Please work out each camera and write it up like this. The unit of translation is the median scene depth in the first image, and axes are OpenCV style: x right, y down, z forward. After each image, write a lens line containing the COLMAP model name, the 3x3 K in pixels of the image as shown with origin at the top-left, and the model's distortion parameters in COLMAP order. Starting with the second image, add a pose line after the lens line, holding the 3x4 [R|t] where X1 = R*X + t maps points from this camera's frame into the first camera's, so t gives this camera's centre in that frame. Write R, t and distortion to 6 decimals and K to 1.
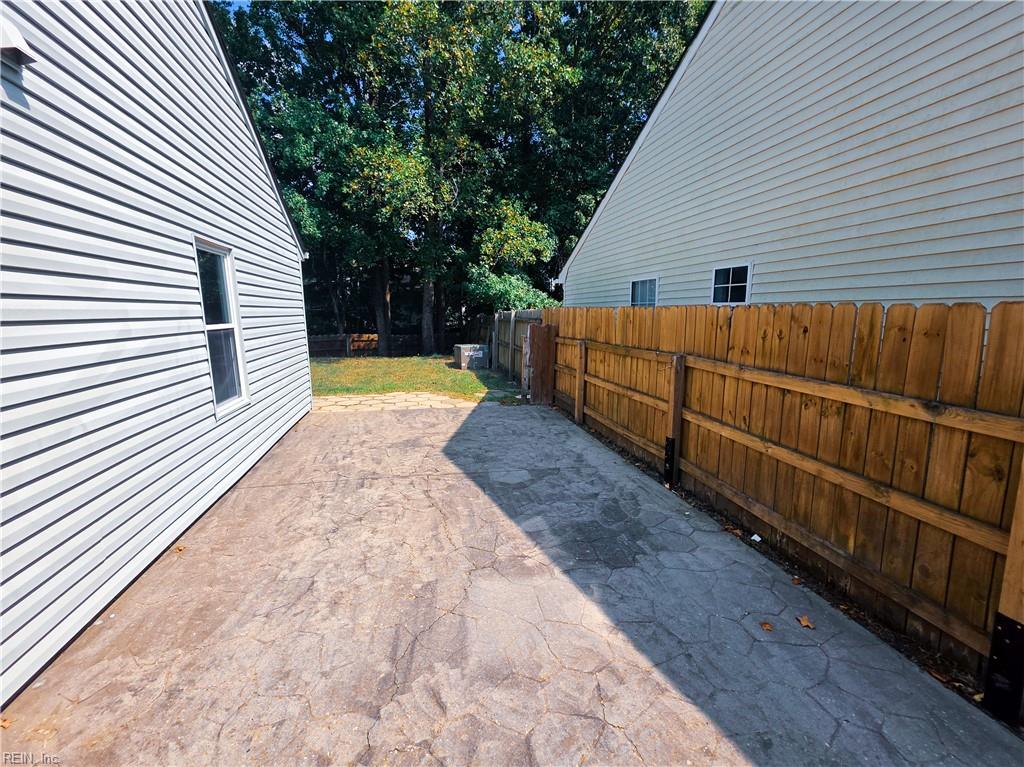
lens RADIAL K [[414.0, 0, 512.0], [0, 414.0, 381.9], [0, 0, 1]] dist [-0.018719, -0.000263]
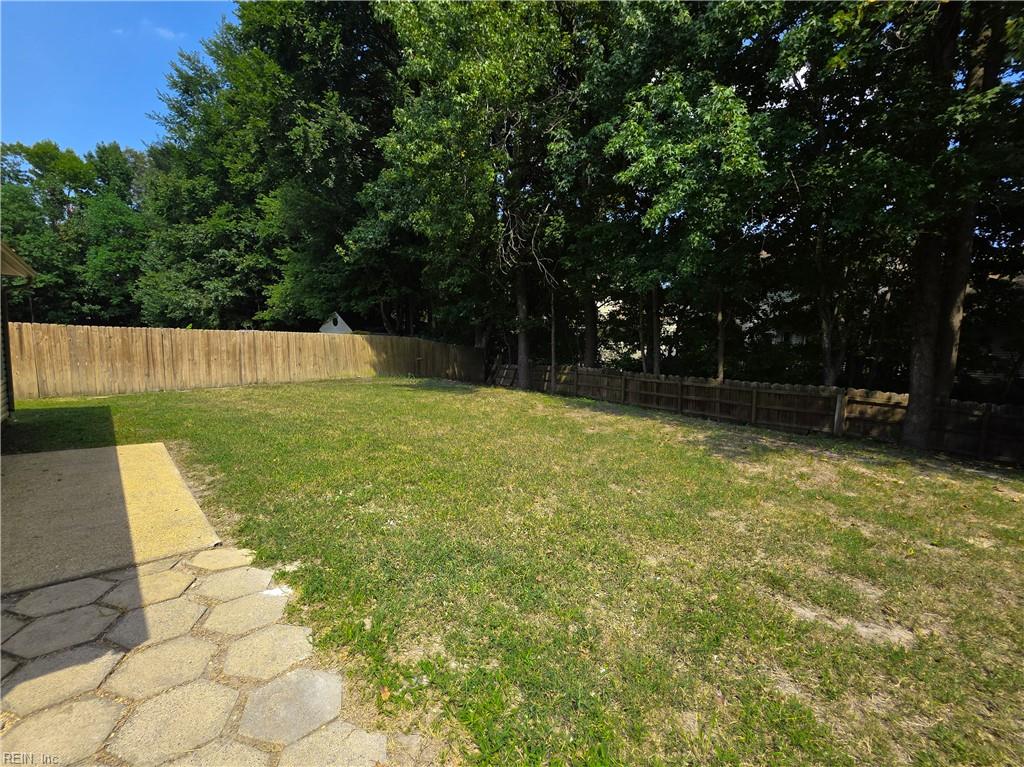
lens RADIAL K [[414.0, 0, 513.9], [0, 414.0, 382.1], [0, 0, 1]] dist [-0.018719, -0.000263]
pose [[0.425958, 0.091693, -0.900085, -0.100617], [-0.178713, 0.983777, 0.015645, -0.054495], [0.886917, 0.154193, 0.435434, 0.385047]]
